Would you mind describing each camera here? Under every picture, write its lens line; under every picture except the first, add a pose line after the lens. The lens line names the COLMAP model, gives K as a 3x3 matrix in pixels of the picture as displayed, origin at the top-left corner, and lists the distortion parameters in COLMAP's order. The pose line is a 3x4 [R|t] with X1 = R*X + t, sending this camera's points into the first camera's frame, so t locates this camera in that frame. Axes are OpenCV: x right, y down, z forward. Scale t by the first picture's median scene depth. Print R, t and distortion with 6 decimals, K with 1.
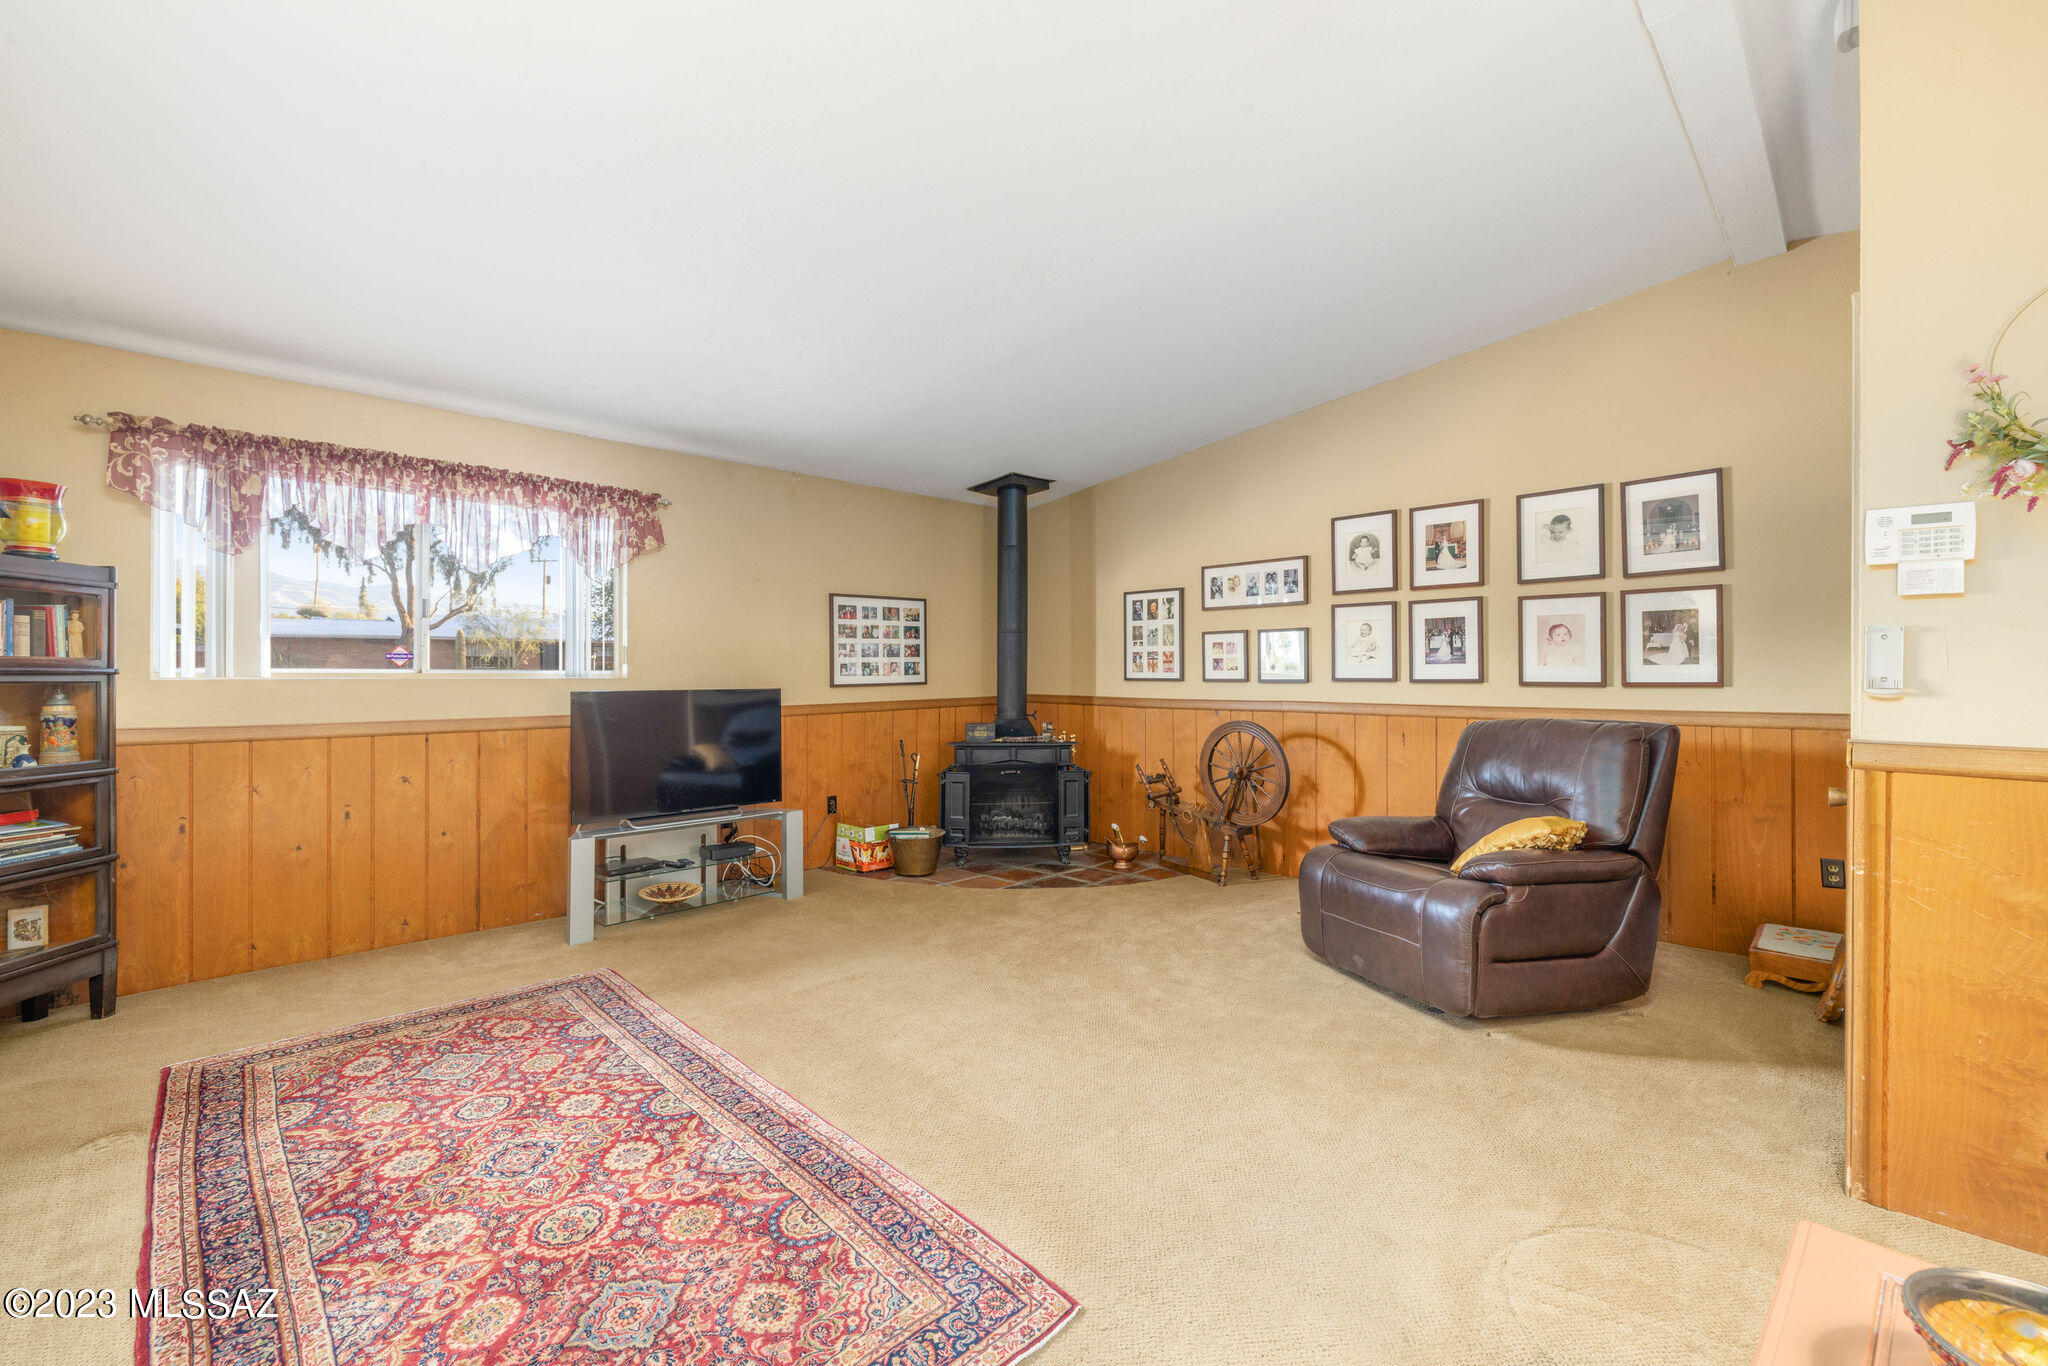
lens RADIAL K [[865.7, 0, 1017.6], [0, 865.7, 674.2], [0, 0, 1]] dist [-0.000428, -0.000938]
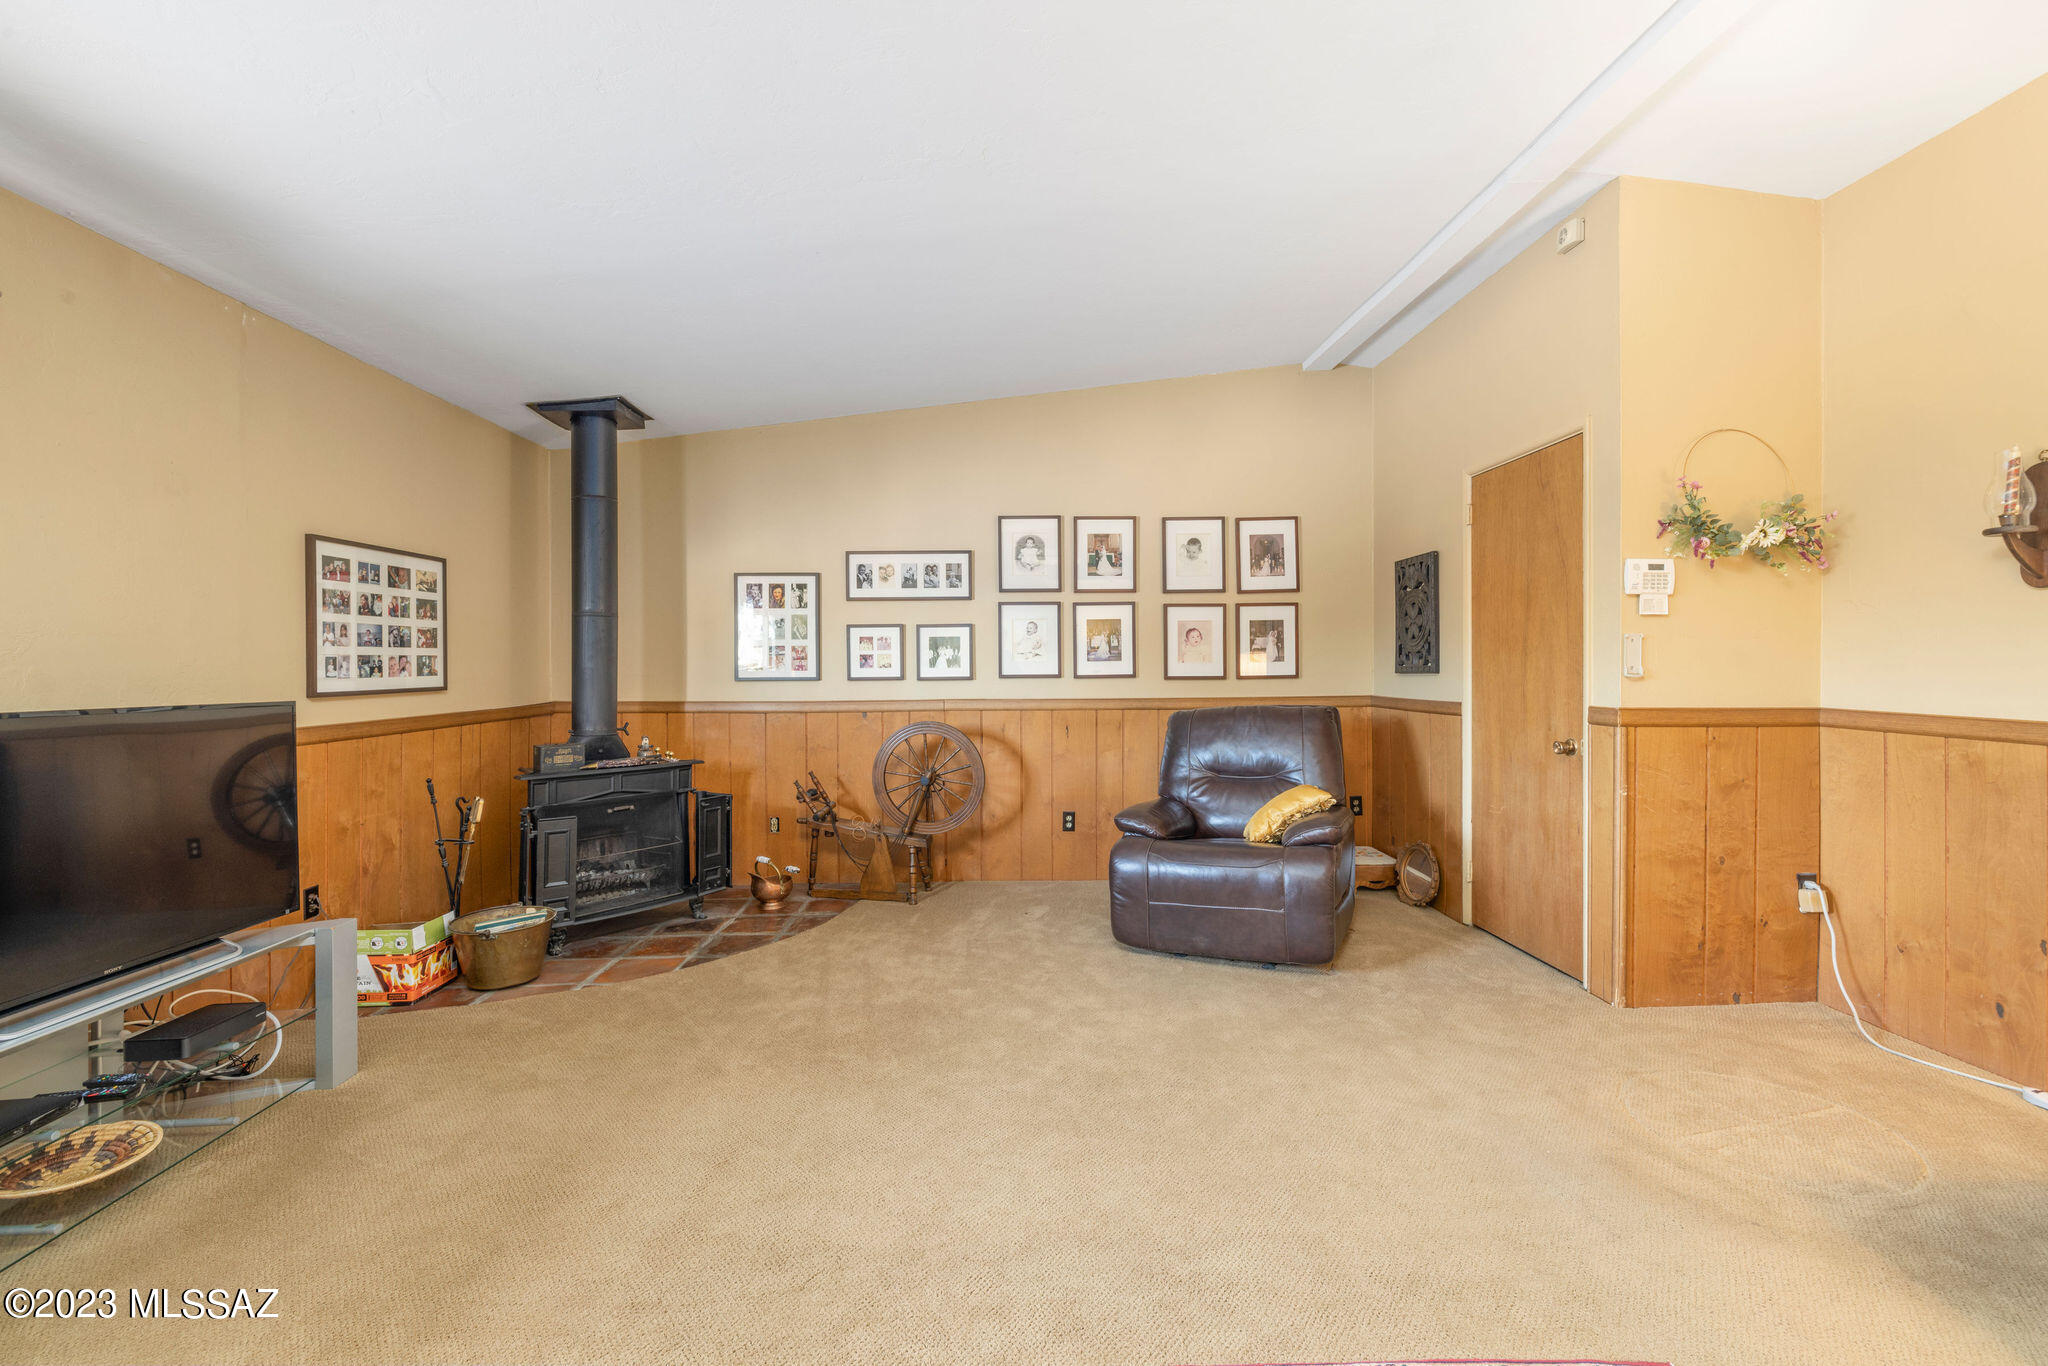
lens RADIAL K [[865.7, 0, 1020.0], [0, 865.7, 673.5], [0, 0, 1]] dist [-0.000428, -0.000938]
pose [[0.679547, -0.005066, 0.733615, -0.329079], [0.007532, 0.999972, -0.000072, 0.002700], [-0.733593, 0.005574, 0.679566, 0.277033]]
